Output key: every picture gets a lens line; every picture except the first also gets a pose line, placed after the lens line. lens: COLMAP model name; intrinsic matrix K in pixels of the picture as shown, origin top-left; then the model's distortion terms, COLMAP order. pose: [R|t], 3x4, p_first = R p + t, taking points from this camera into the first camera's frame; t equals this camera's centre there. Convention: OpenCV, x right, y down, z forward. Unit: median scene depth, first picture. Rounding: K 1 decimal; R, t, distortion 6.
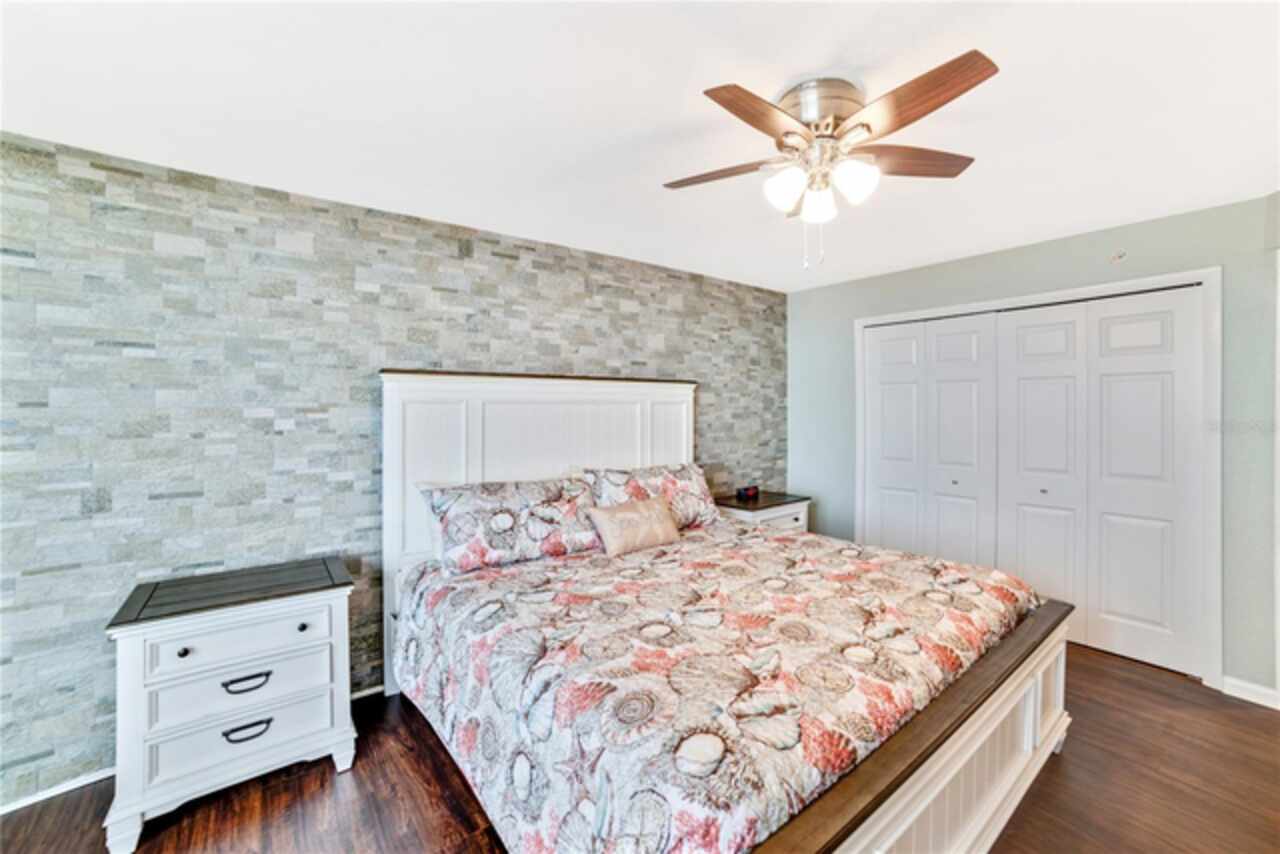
lens RADIAL K [[536.0, 0, 670.9], [0, 536.0, 409.4], [0, 0, 1]] dist [-0.101829, 0.048281]
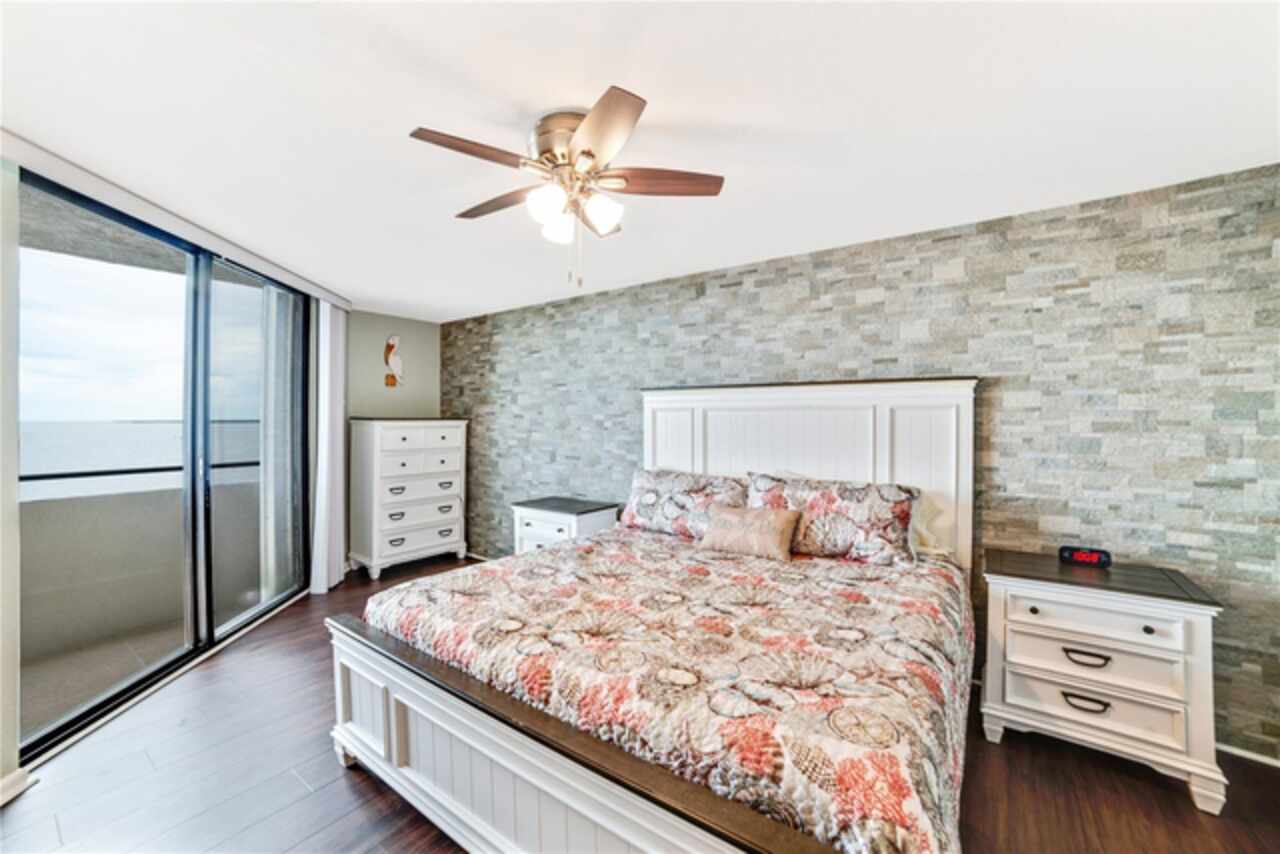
lens RADIAL K [[522.7, 0, 617.0], [0, 522.7, 419.8], [0, 0, 1]] dist [-0.073150, 0.032392]
pose [[0.220894, 0.006762, -0.975274, 0.729227], [-0.002865, 0.999976, 0.006284, 0.003177], [0.975294, 0.001407, 0.220908, 0.476418]]
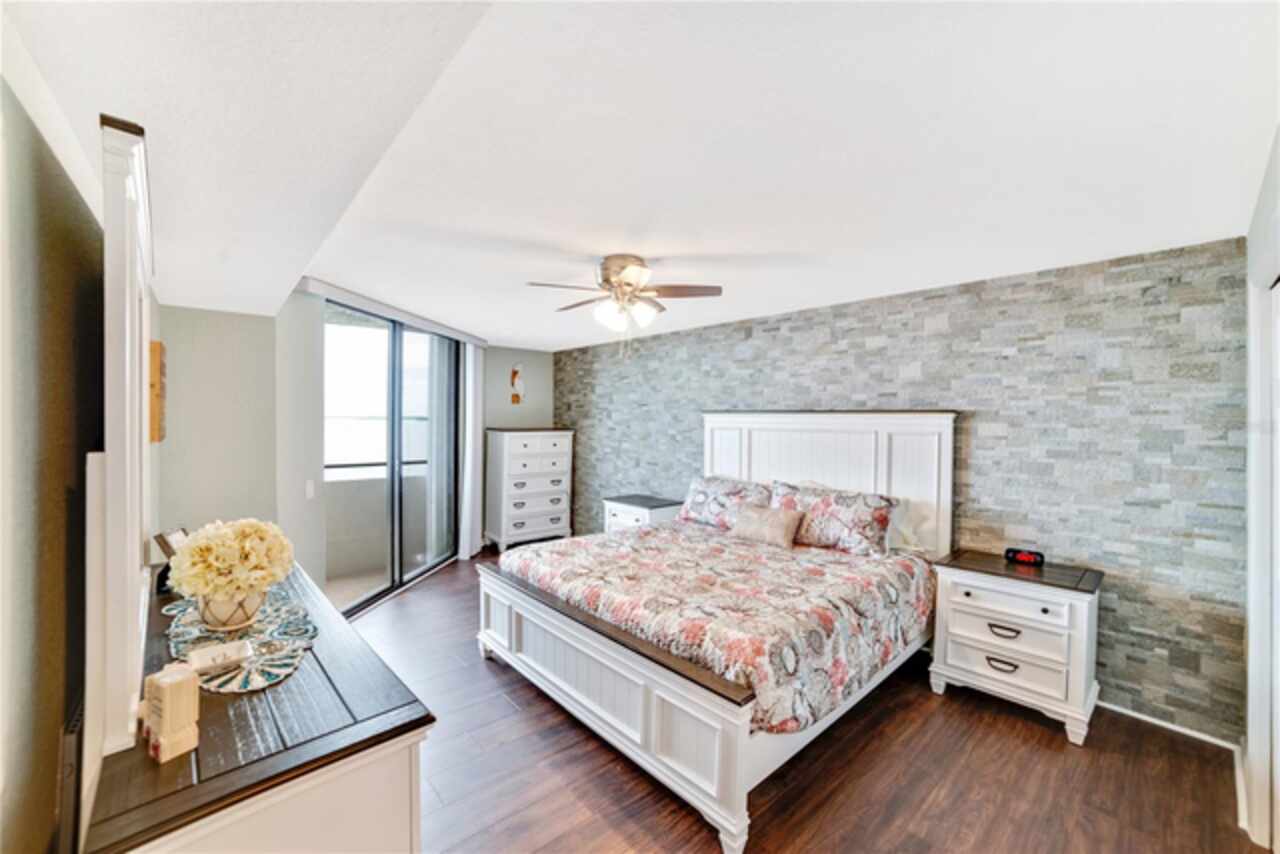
lens RADIAL K [[515.4, 0, 613.9], [0, 515.4, 418.5], [0, 0, 1]] dist [-0.072532, 0.030343]
pose [[-0.001435, 0.007536, -0.999971, 1.067464], [-0.007471, 0.999944, 0.007547, -0.049712], [0.999971, 0.007481, -0.001378, 0.541908]]
